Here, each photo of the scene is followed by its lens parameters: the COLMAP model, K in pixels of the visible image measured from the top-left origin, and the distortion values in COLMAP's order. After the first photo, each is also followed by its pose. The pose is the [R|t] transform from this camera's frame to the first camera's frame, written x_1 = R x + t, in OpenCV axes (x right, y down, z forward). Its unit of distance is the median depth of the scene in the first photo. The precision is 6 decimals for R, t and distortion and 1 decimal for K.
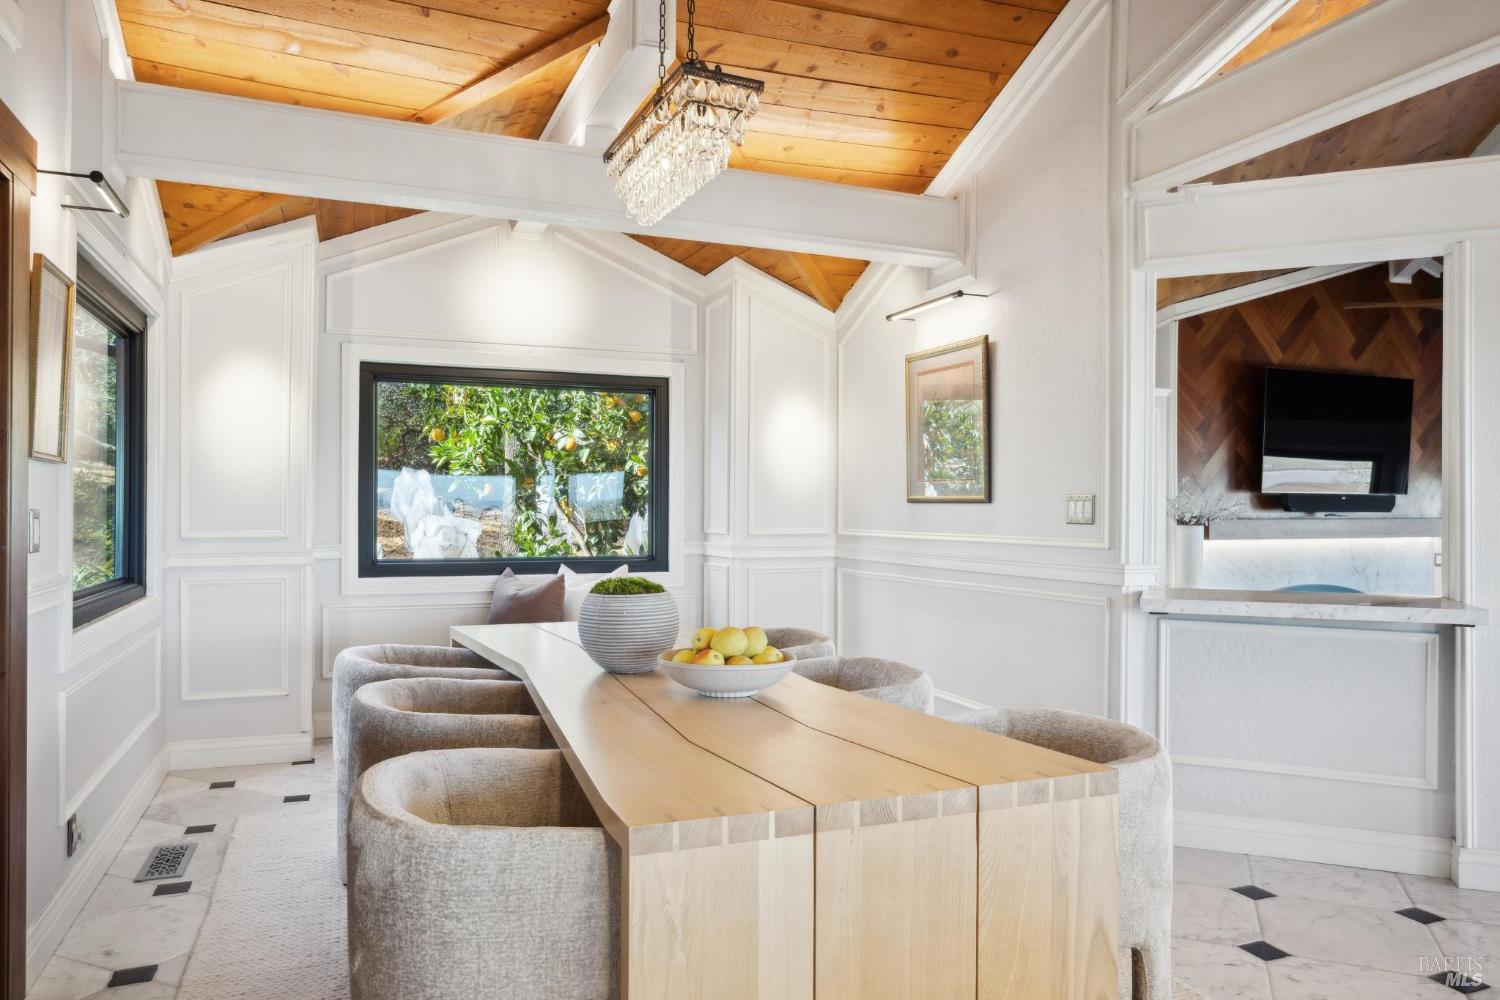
lens RADIAL K [[967.0, 0, 705.0], [0, 967.0, 502.4], [0, 0, 1]] dist [-0.004784, 0.004094]
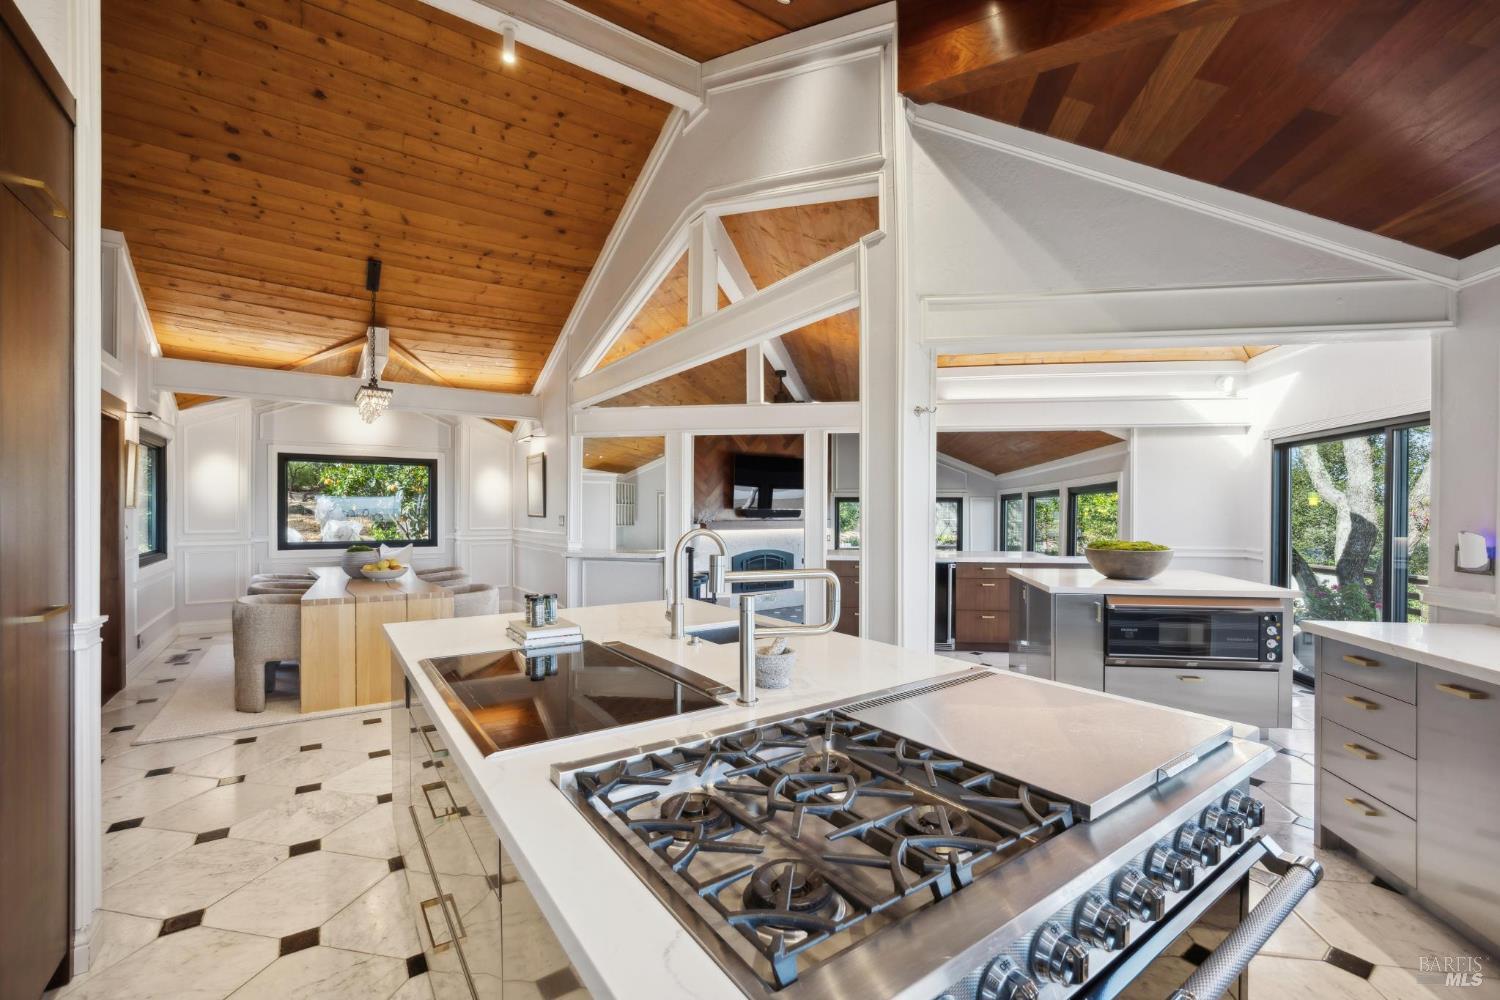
lens RADIAL K [[668.1, 0, 755.0], [0, 668.1, 509.2], [0, 0, 1]] dist [-0.002346, 0.000253]
pose [[0.978225, -0.000941, 0.207547, 0.399152], [-0.000891, 0.999962, 0.008729, -0.031565], [-0.207547, -0.008724, 0.978186, -0.728535]]
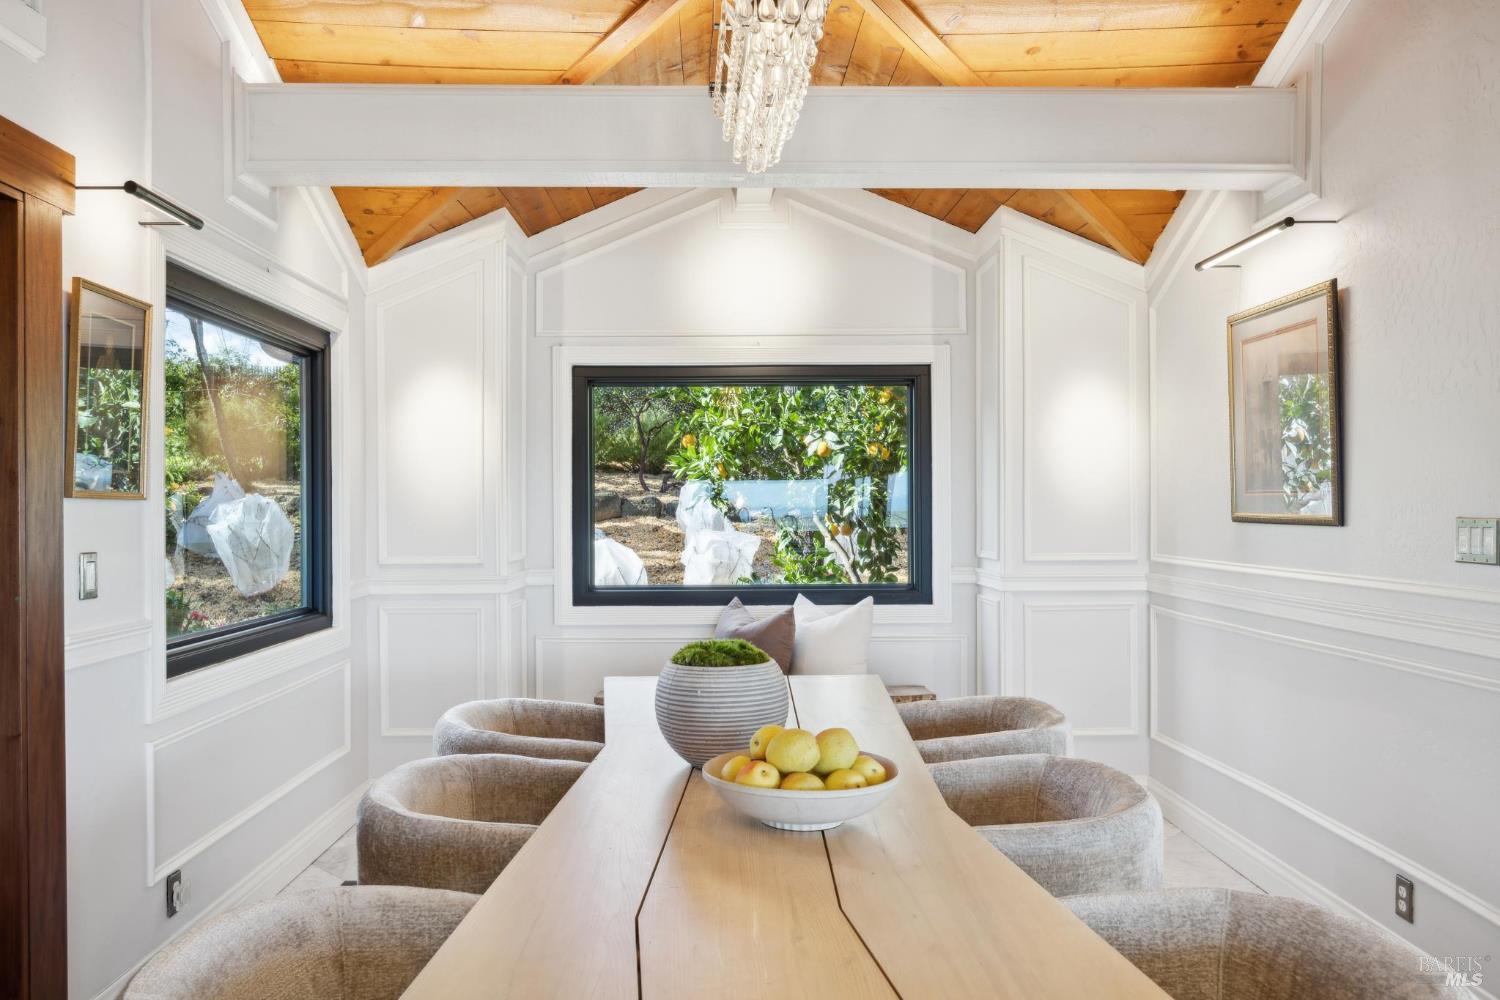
lens RADIAL K [[1044.0, 0, 747.7], [0, 1044.0, 508.1], [0, 0, 1]] dist [-0.002255, -0.000614]
pose [[0.939854, -0.008150, -0.341480, 0.128792], [0.011340, 0.999909, 0.007344, -0.018811], [0.341389, -0.010775, 0.939860, 0.142178]]
